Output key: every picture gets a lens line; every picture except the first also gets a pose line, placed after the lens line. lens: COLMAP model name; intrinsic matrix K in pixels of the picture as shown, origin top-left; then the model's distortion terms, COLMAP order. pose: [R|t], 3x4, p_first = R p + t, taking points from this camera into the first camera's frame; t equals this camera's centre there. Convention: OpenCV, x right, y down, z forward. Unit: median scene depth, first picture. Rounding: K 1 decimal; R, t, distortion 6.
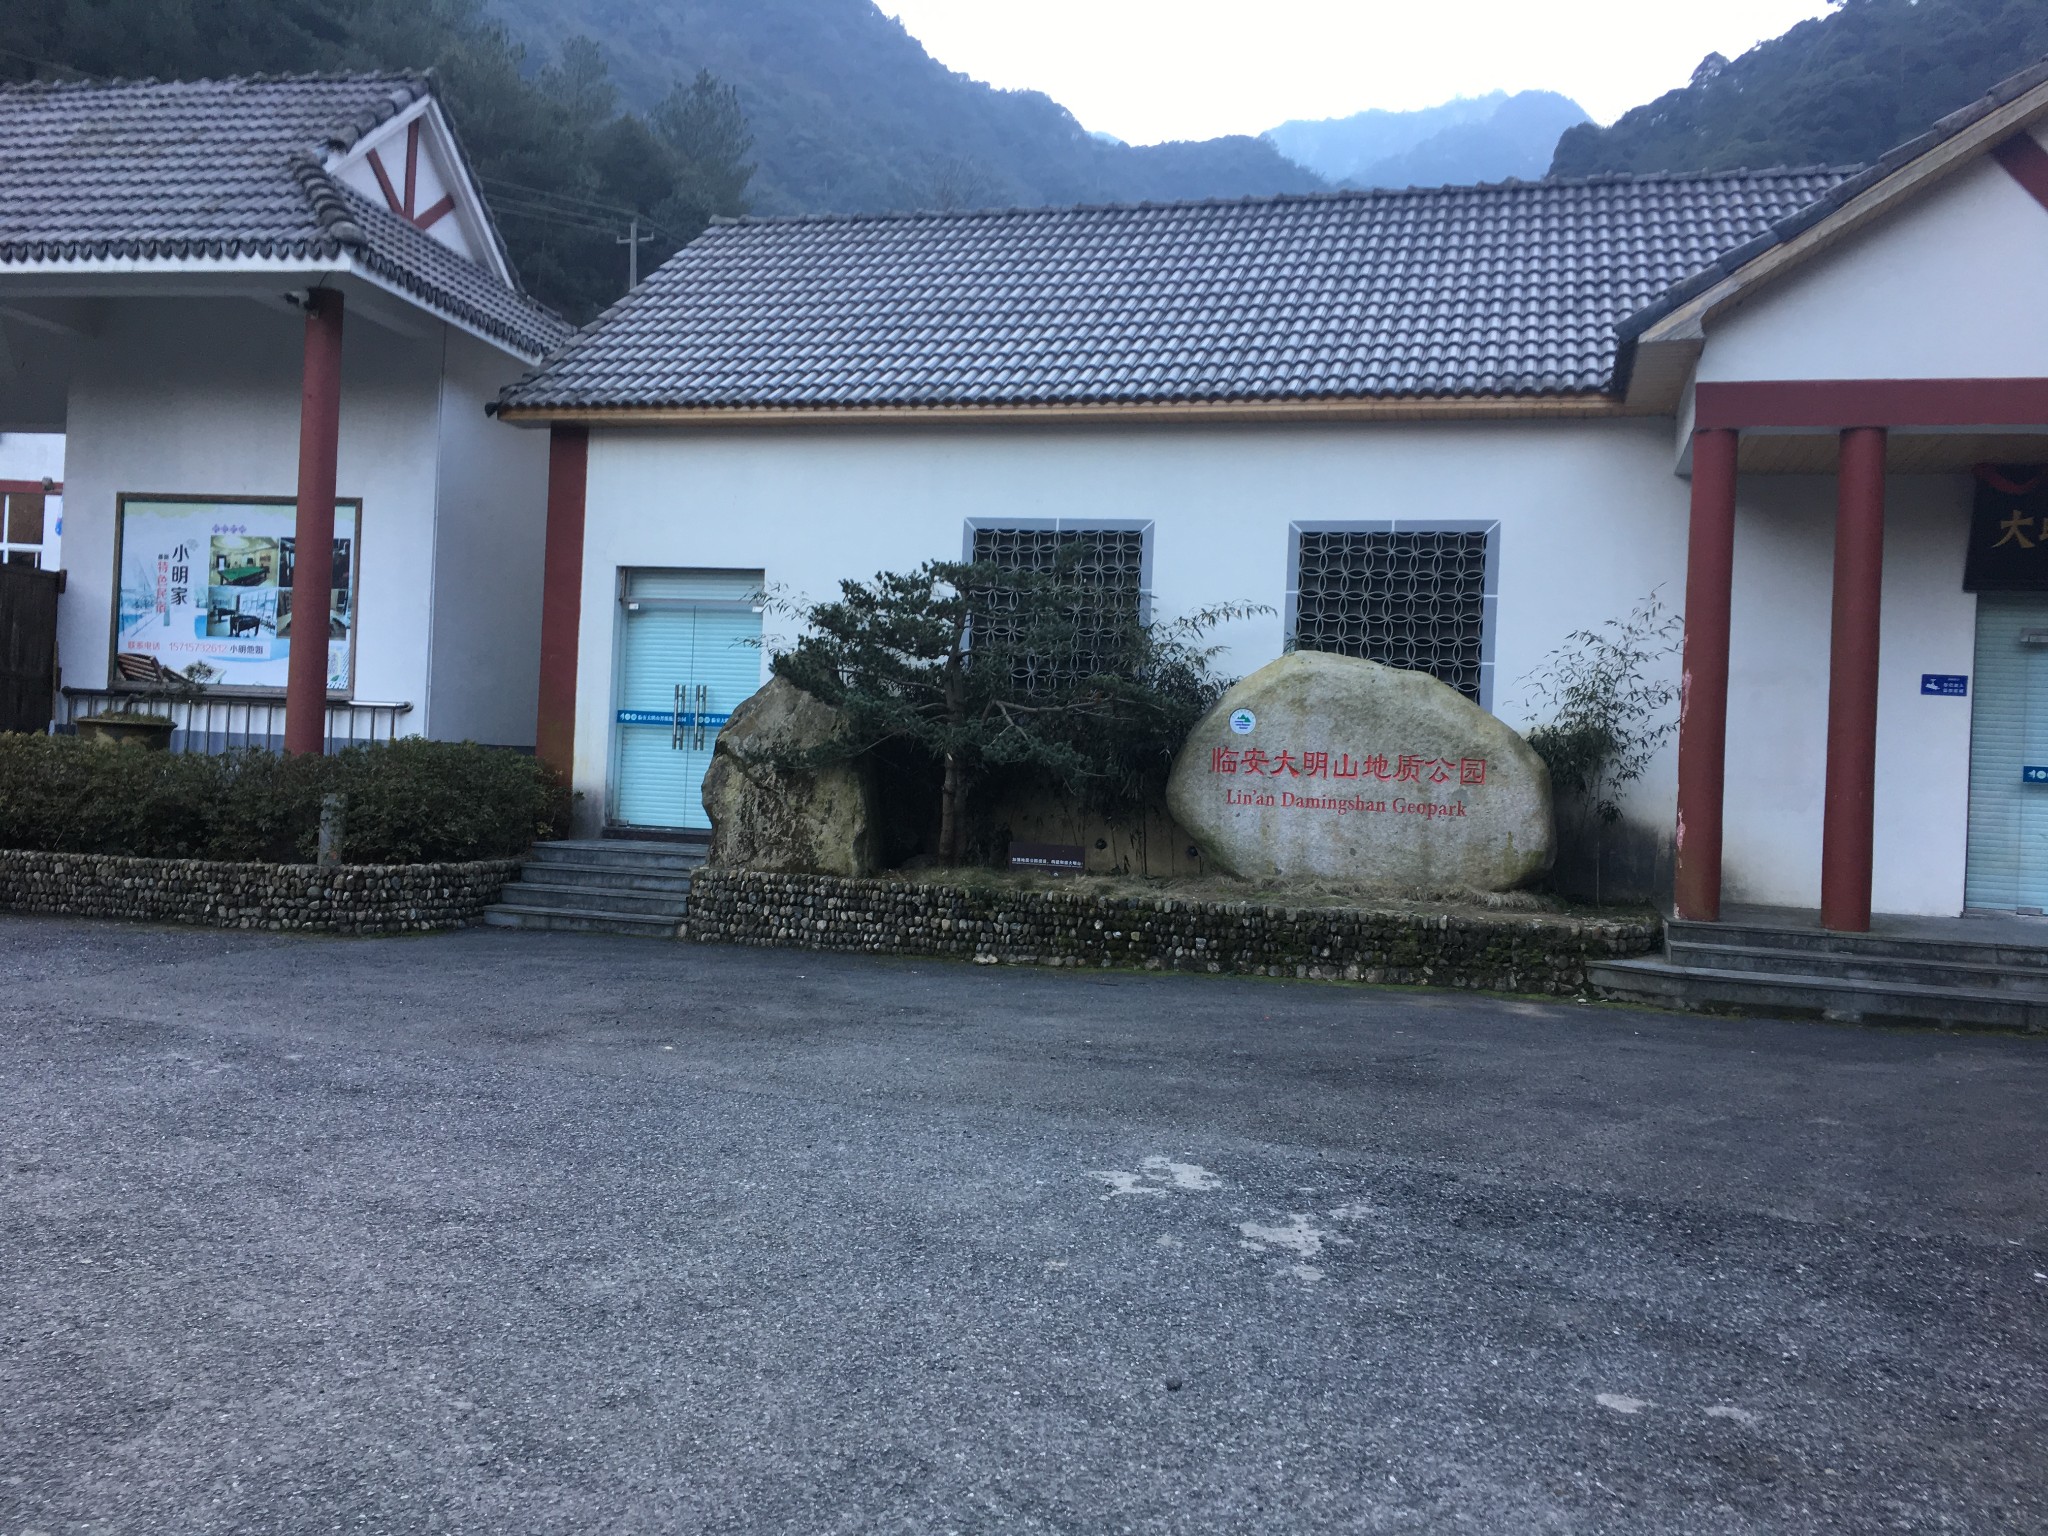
lens RADIAL K [[1745.1, 0, 1026.9], [0, 1745.1, 754.5], [0, 0, 1]] dist [0.021173, -0.012351]
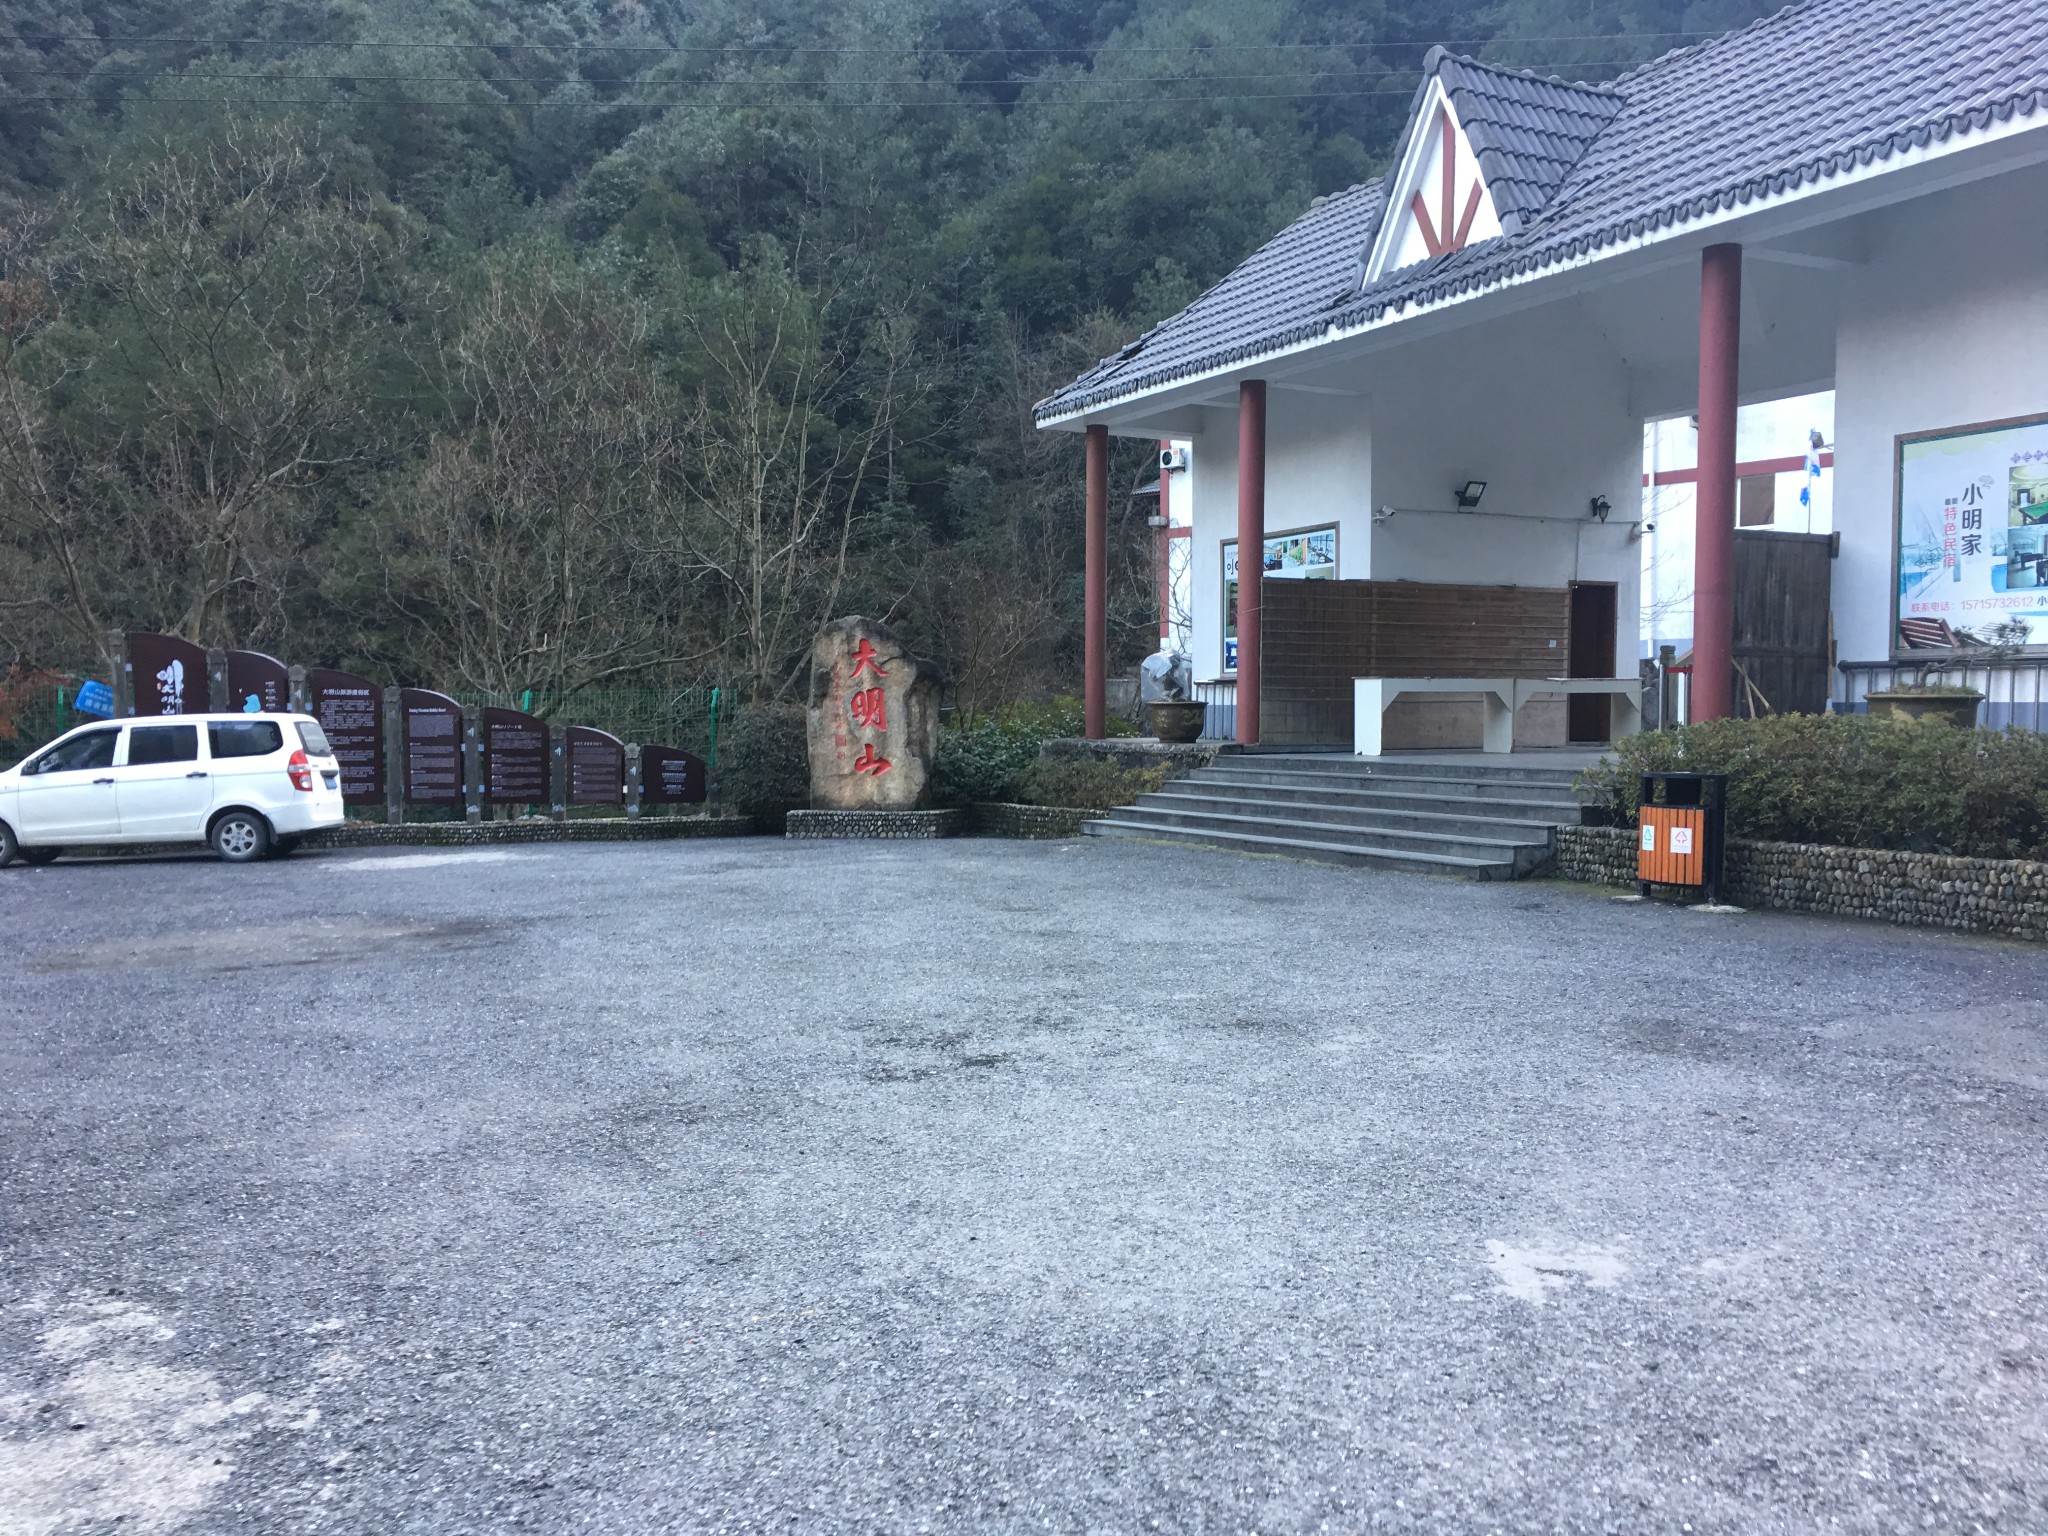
lens RADIAL K [[1745.1, 0, 1025.8], [0, 1745.1, 765.3], [0, 0, 1]] dist [0.021173, -0.012351]
pose [[0.620401, -0.021404, -0.783993, -0.111847], [0.038278, 0.999263, 0.003010, -0.003951], [0.783350, -0.031877, 0.620763, 0.118122]]
